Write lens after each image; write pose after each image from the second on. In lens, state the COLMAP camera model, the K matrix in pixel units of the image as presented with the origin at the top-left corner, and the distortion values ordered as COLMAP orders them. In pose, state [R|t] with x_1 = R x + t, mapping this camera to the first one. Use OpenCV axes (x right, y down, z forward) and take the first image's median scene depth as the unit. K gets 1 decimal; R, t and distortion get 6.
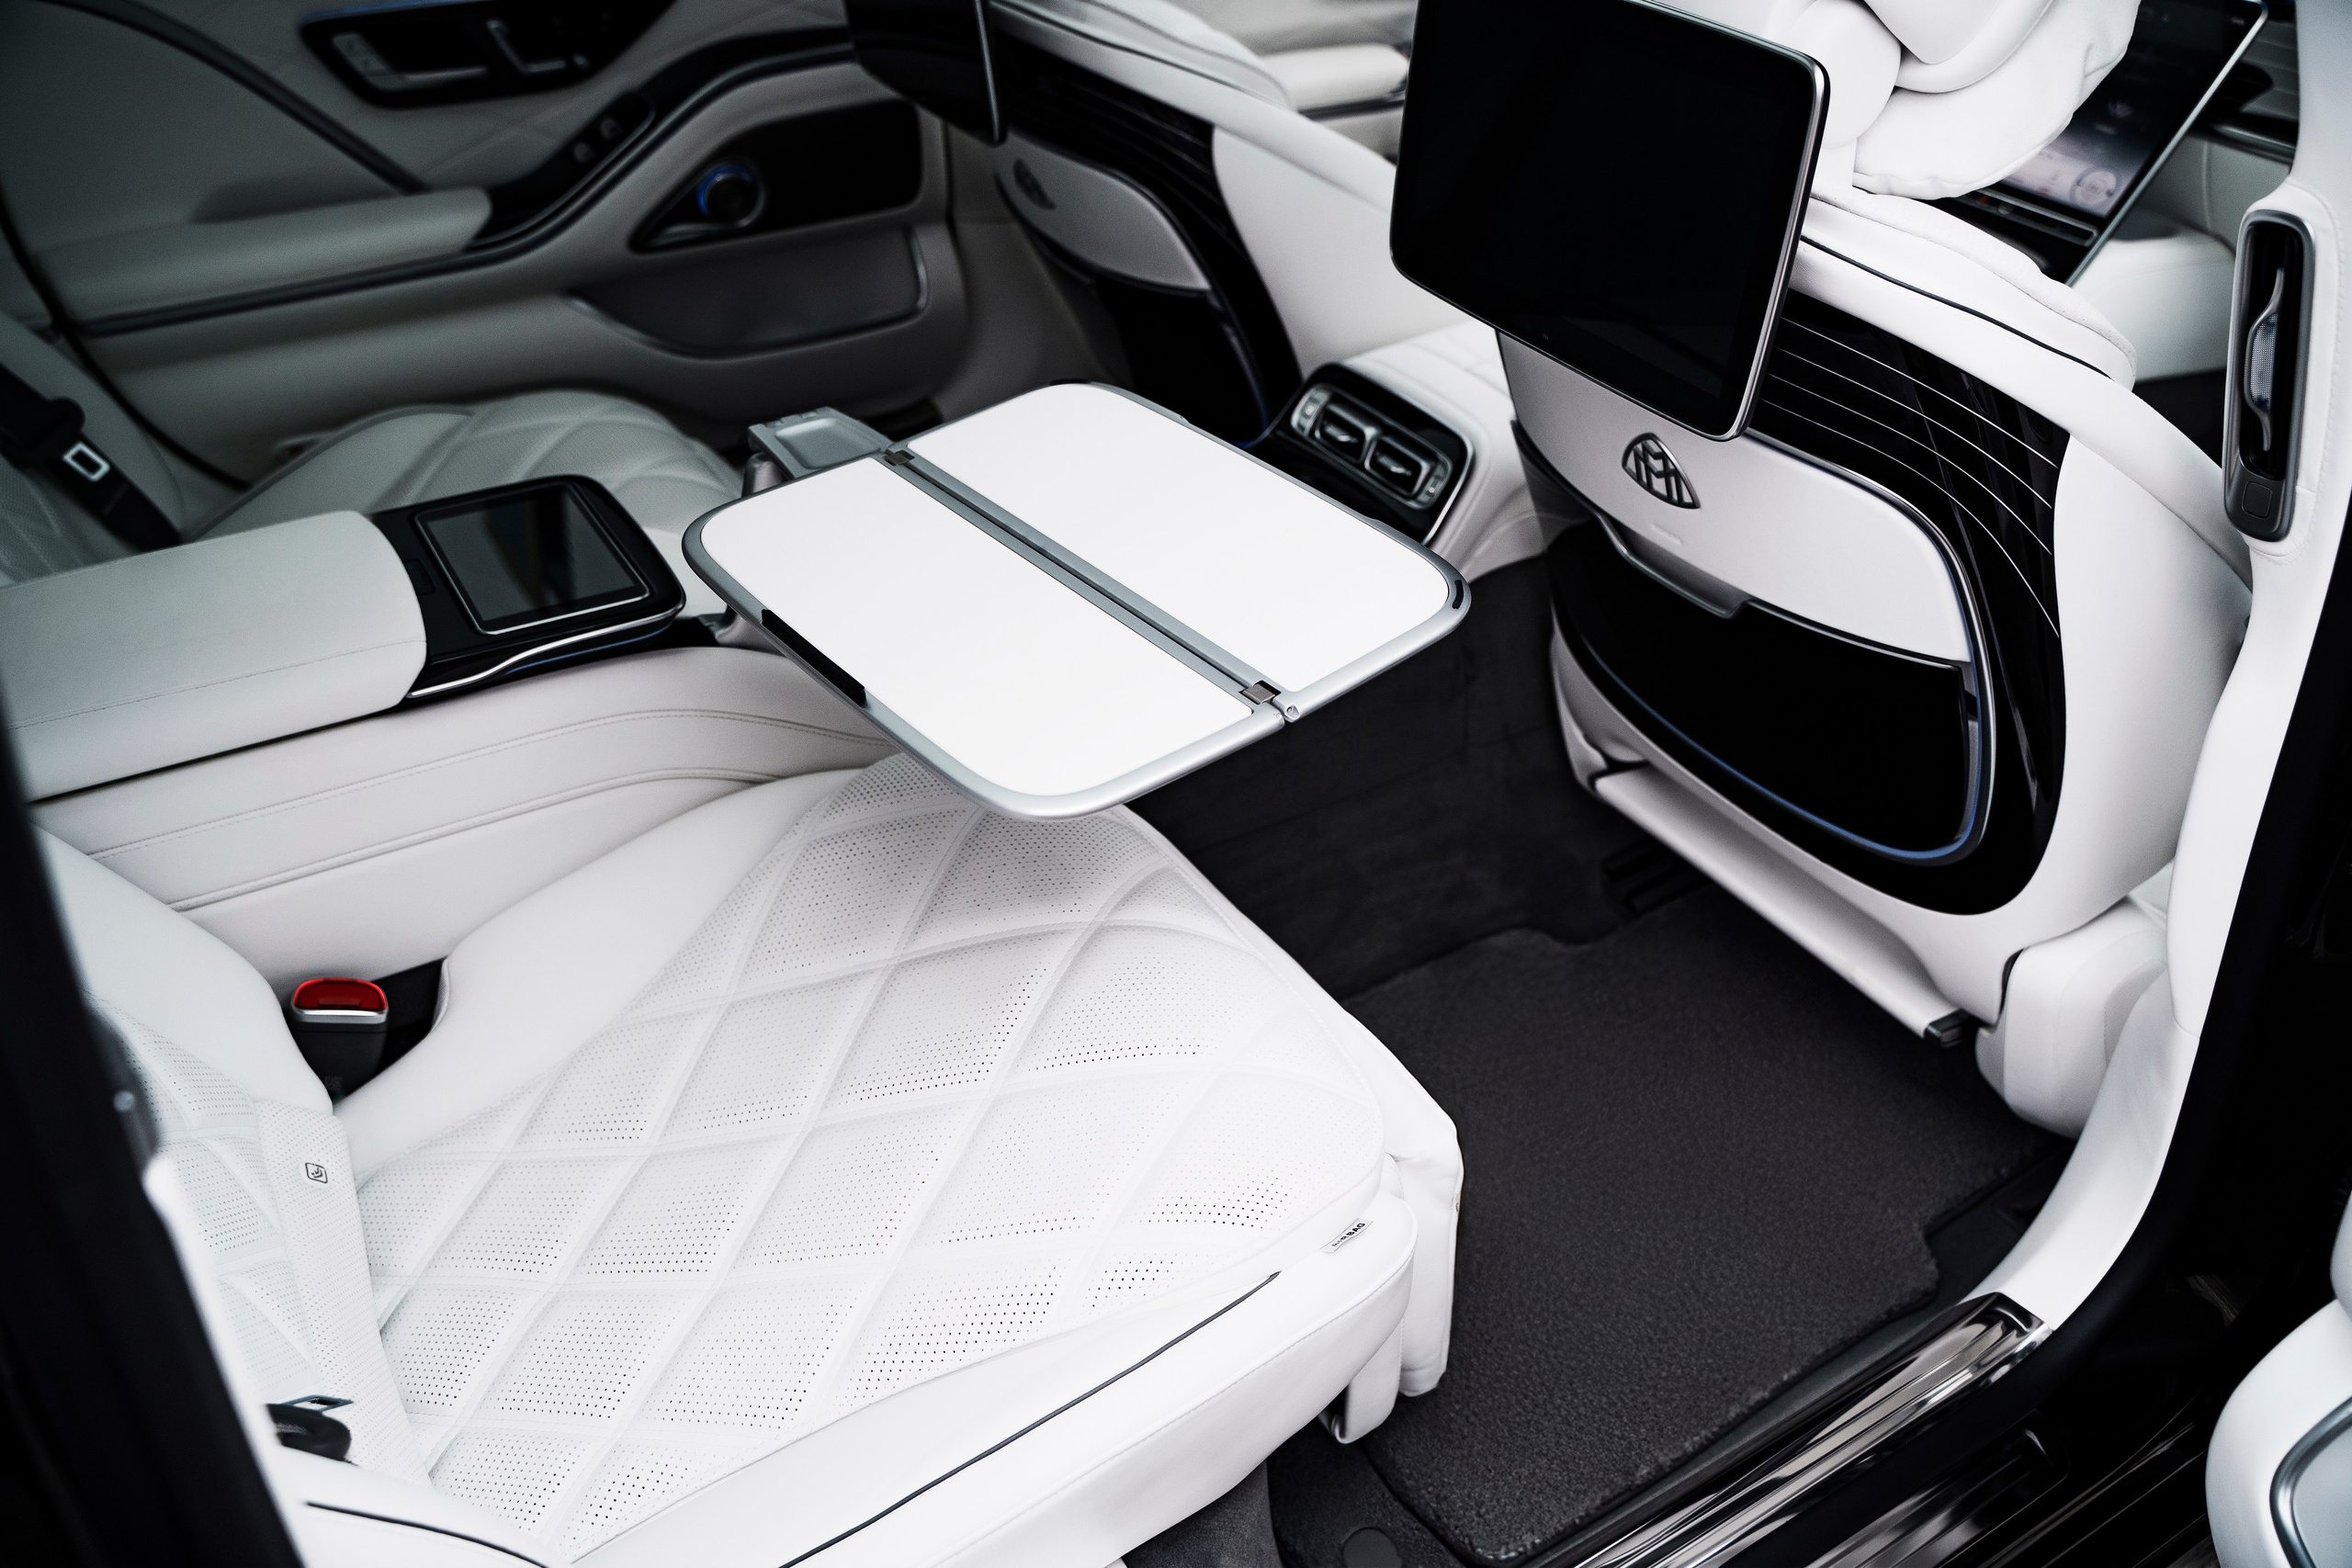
lens RADIAL K [[1924.2, 0, 1176.0], [0, 1924.2, 784.0], [0, 0, 1]] dist [-0.113049, 0.092255]
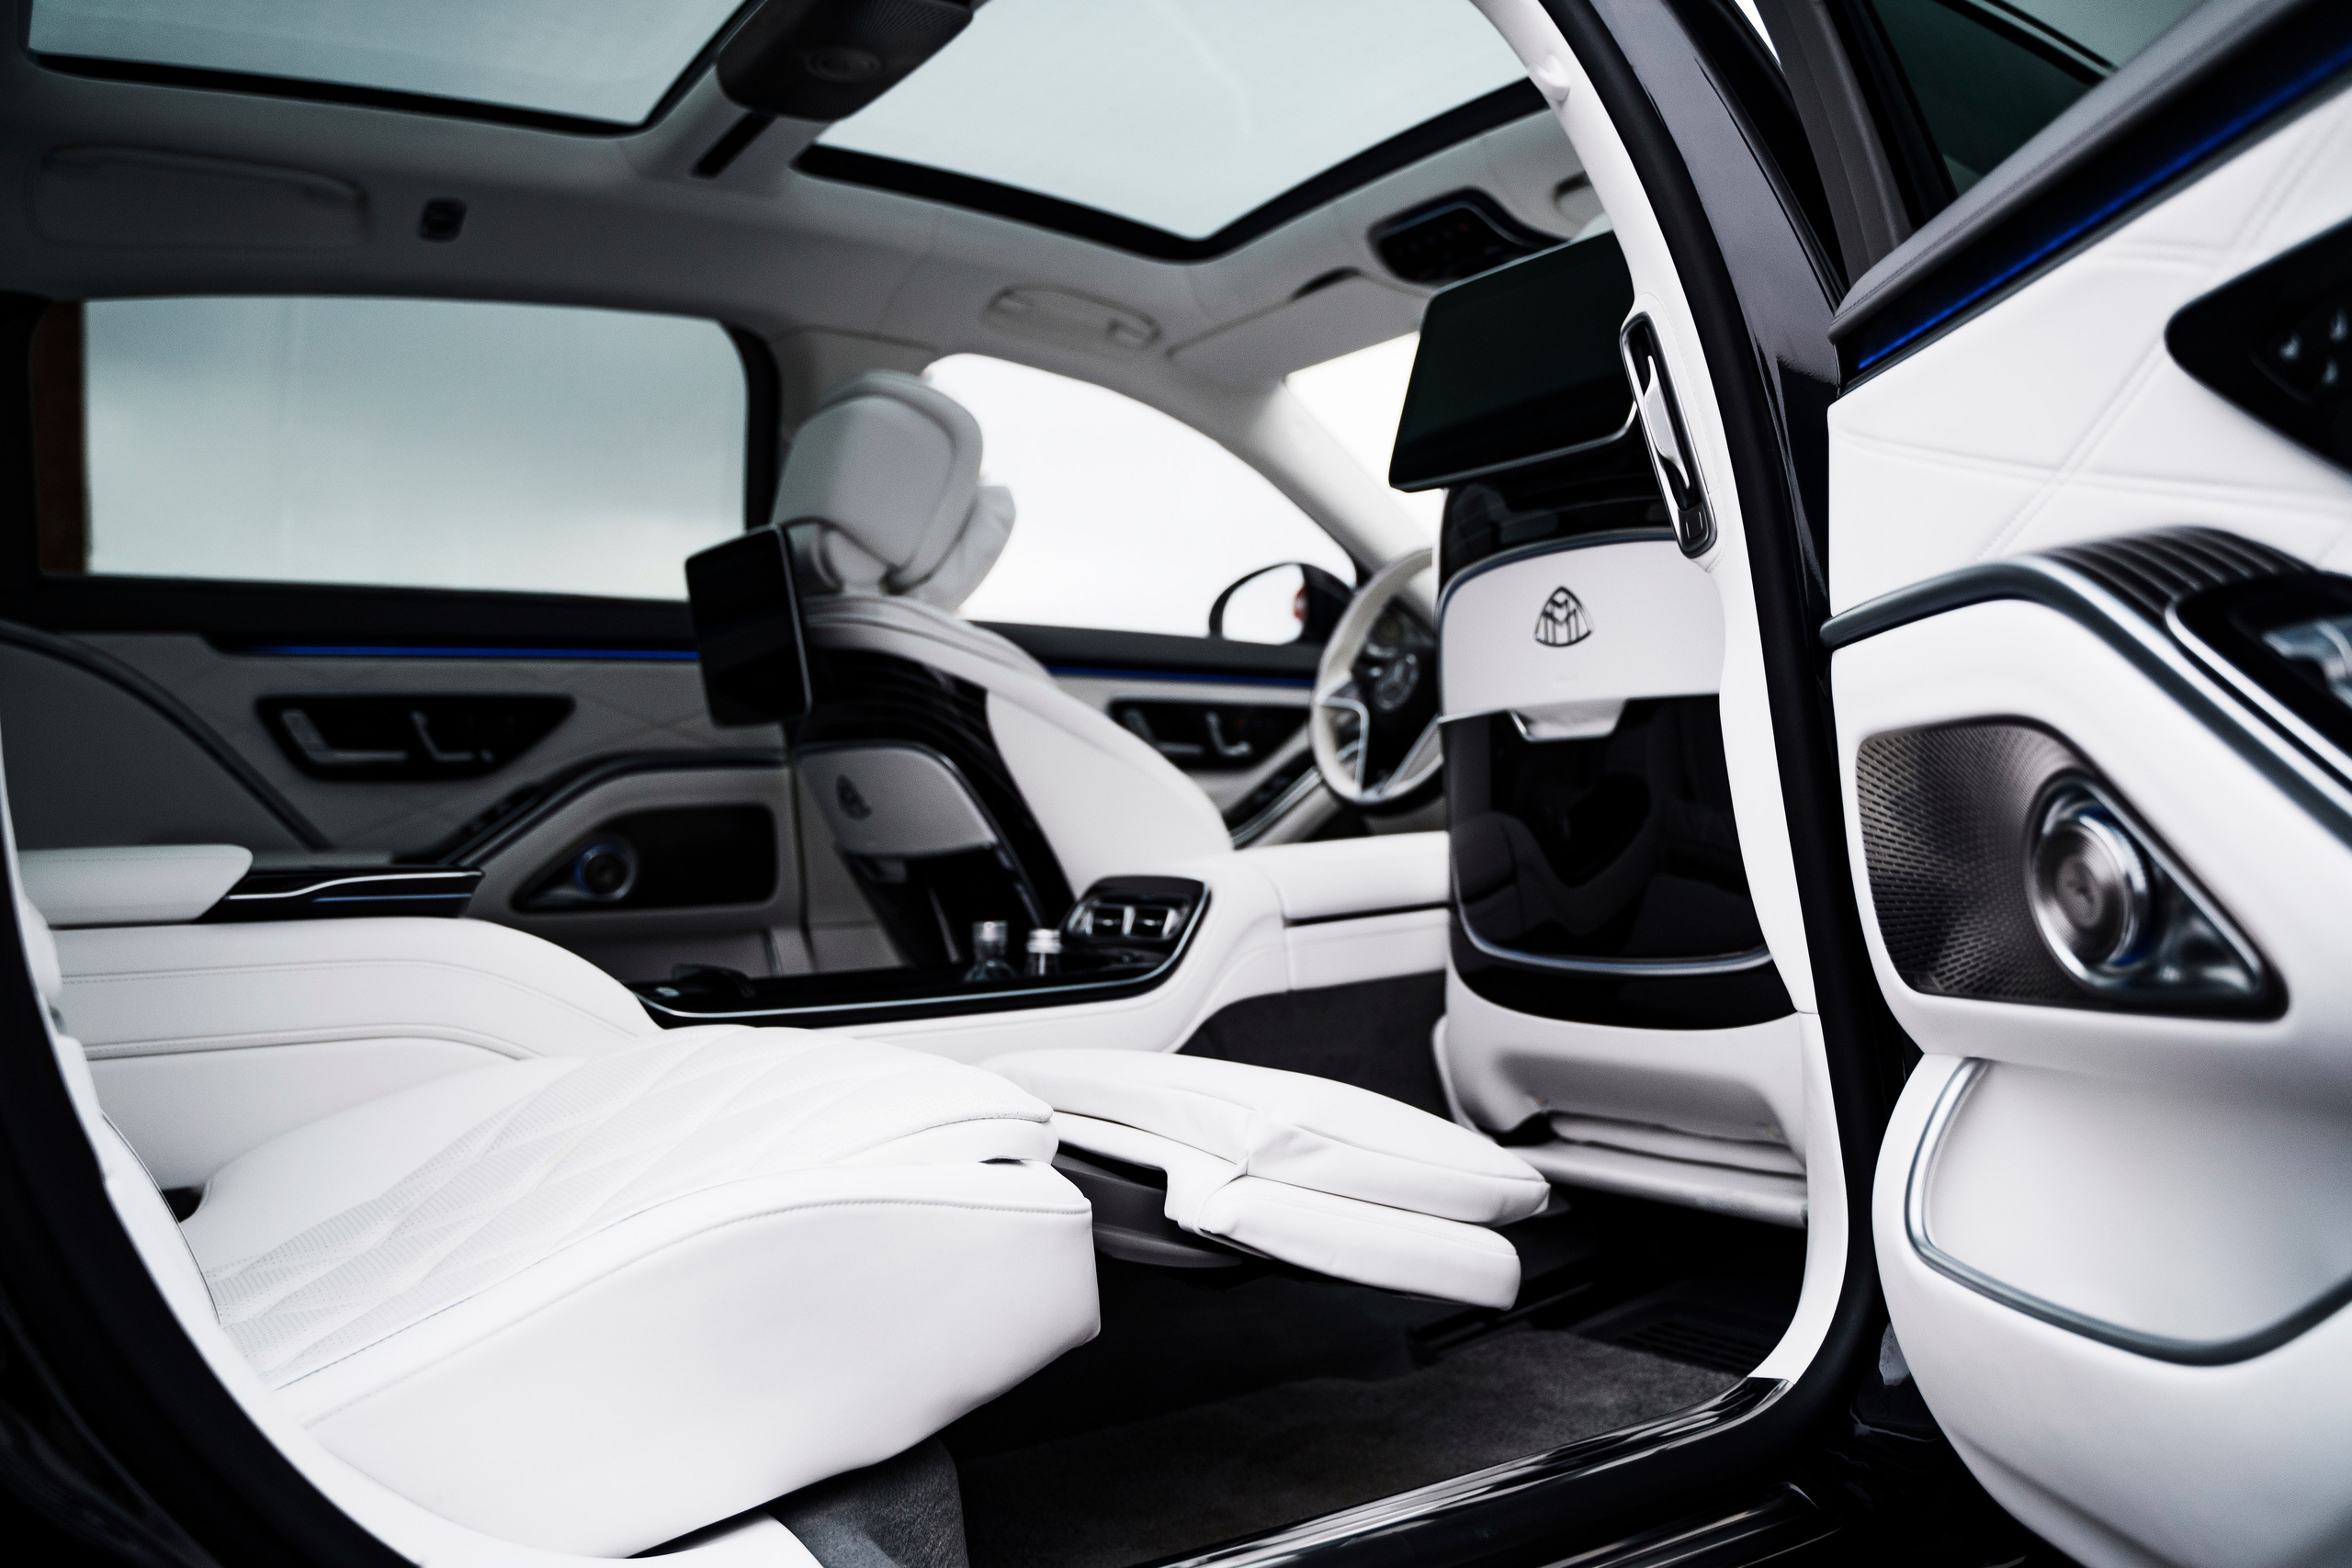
lens RADIAL K [[1965.1, 0, 1192.3], [0, 1965.1, 780.8], [0, 0, 1]] dist [-0.101900, 0.069571]
pose [[0.997666, -0.059366, 0.033750, 0.115973], [0.067917, 0.811051, -0.581019, 0.486412], [0.007120, 0.581955, 0.813190, 0.006361]]
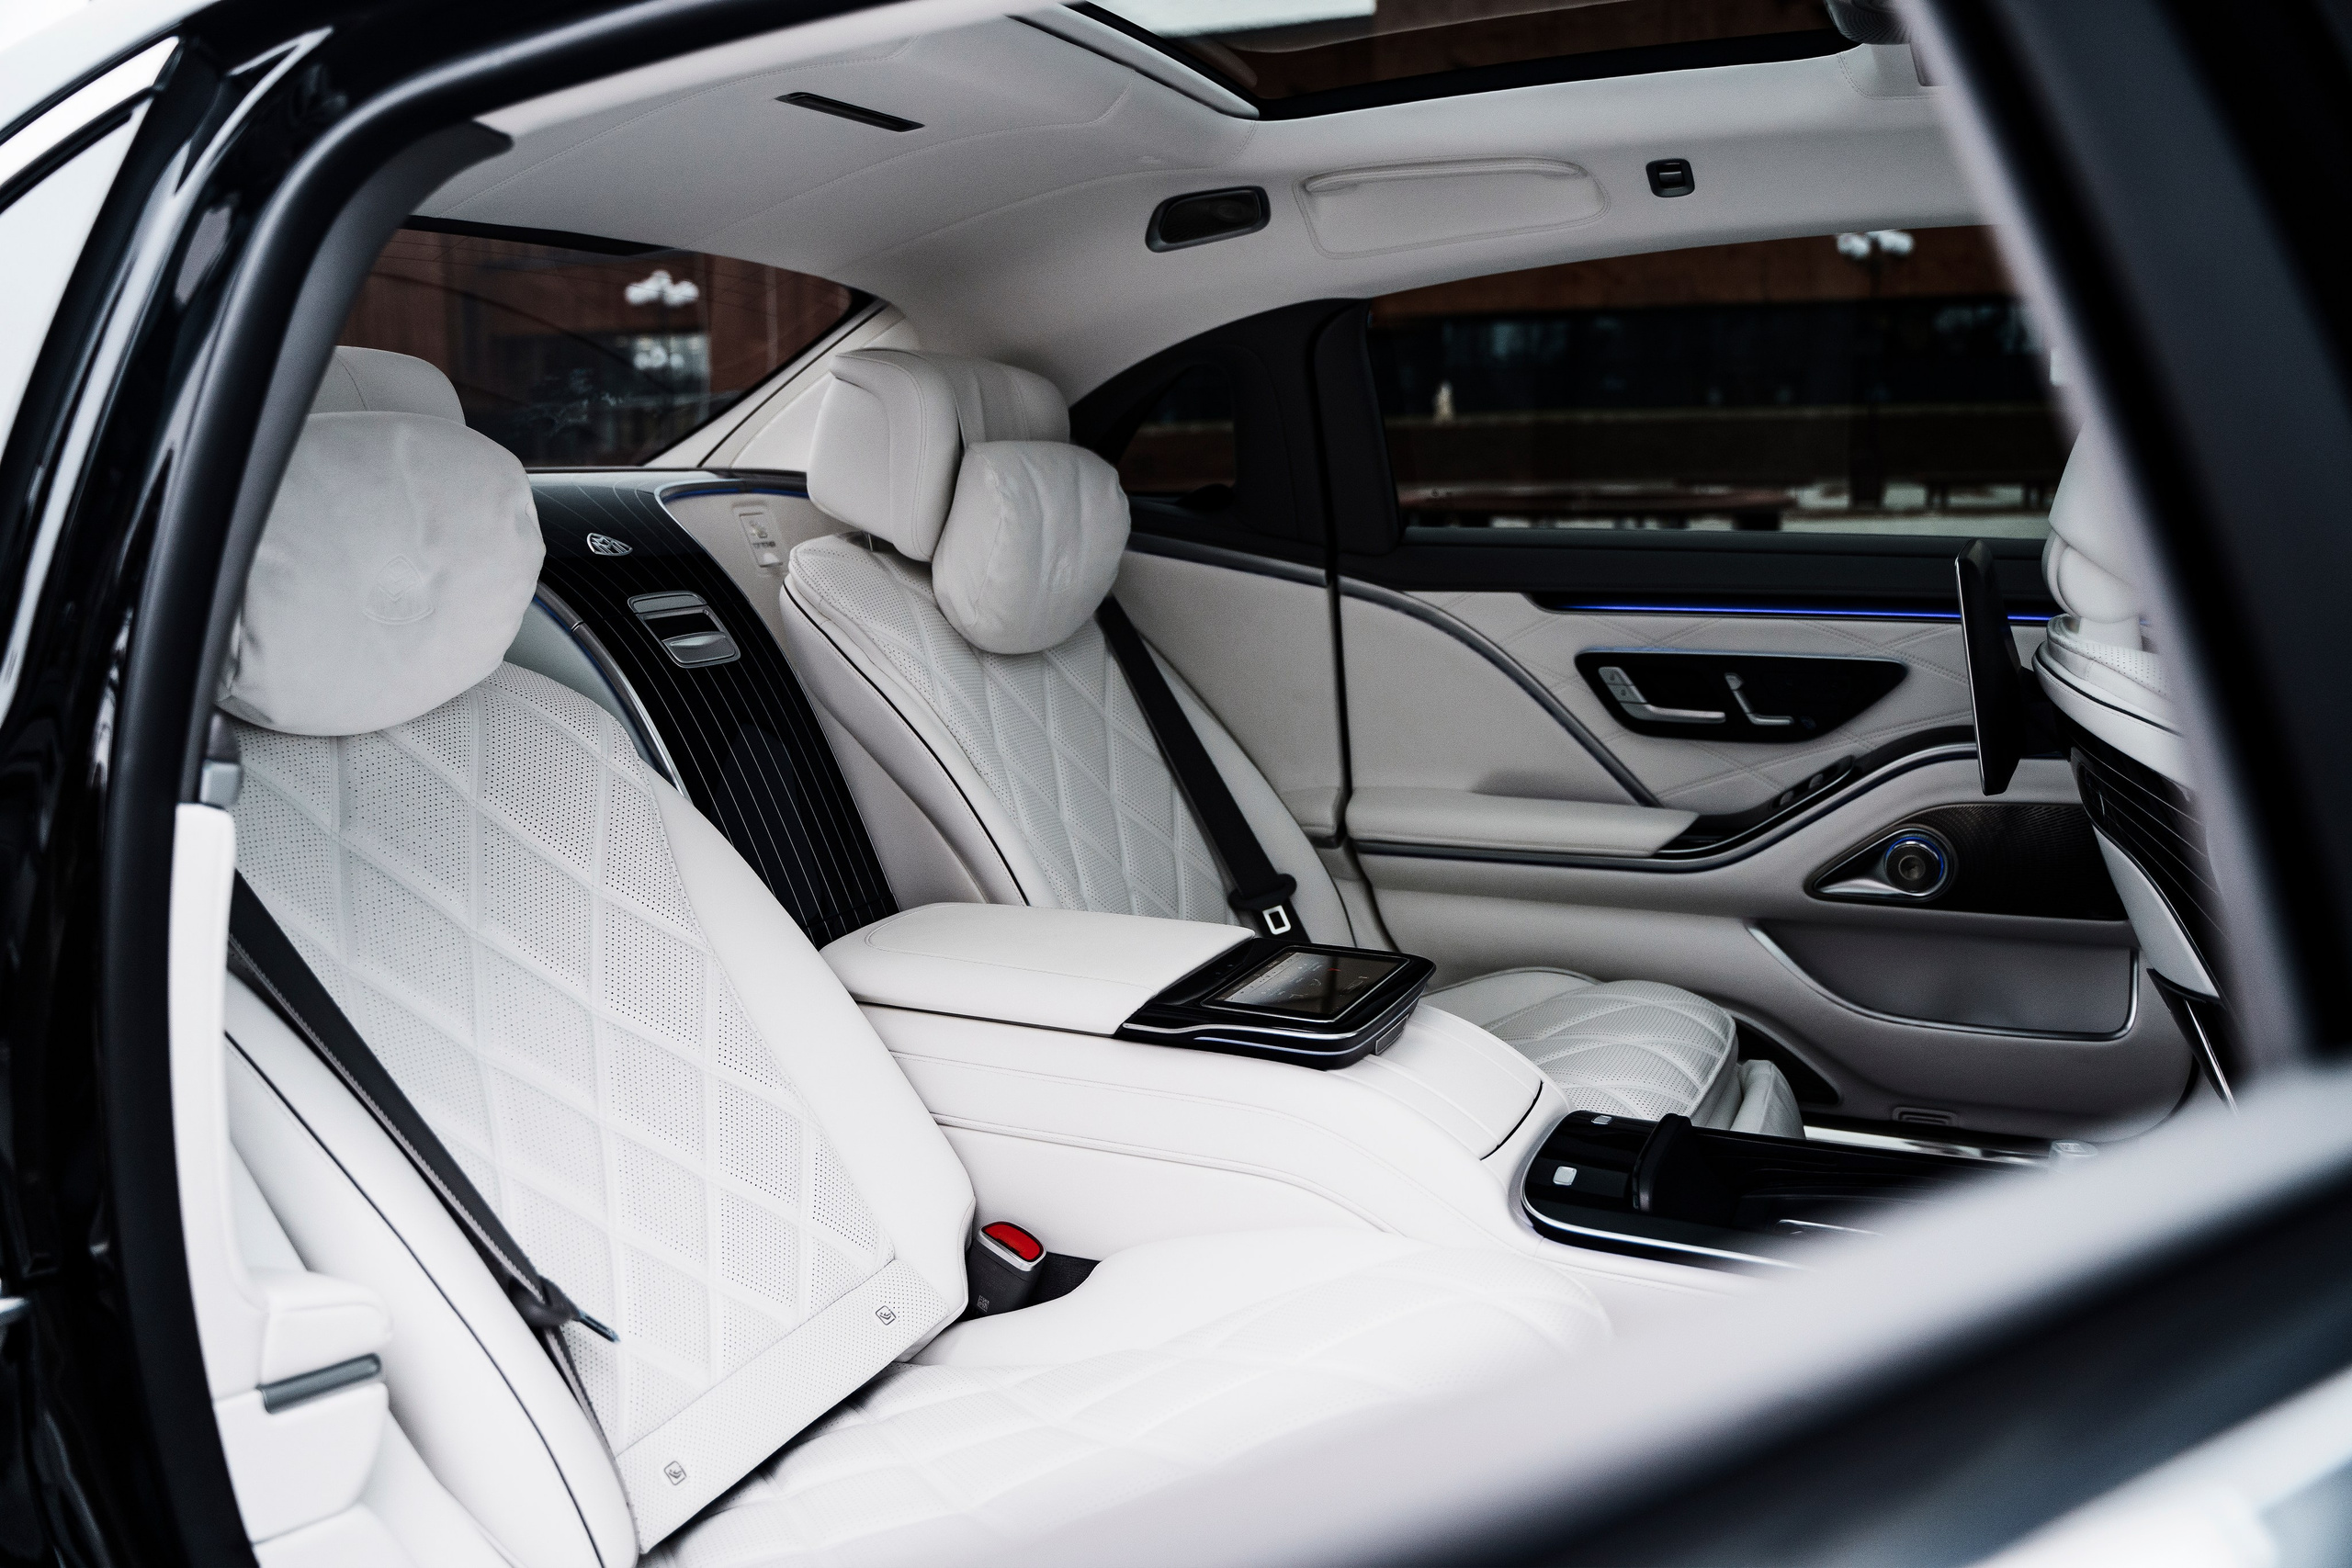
lens RADIAL K [[1871.7, 0, 1170.7], [0, 1871.7, 790.2], [0, 0, 1]] dist [-0.111579, 0.086593]
pose [[0.547911, 0.109792, -0.829301, 0.497547], [-0.448243, 0.875554, -0.180234, 0.020300], [0.706309, 0.470480, 0.528939, 0.226756]]
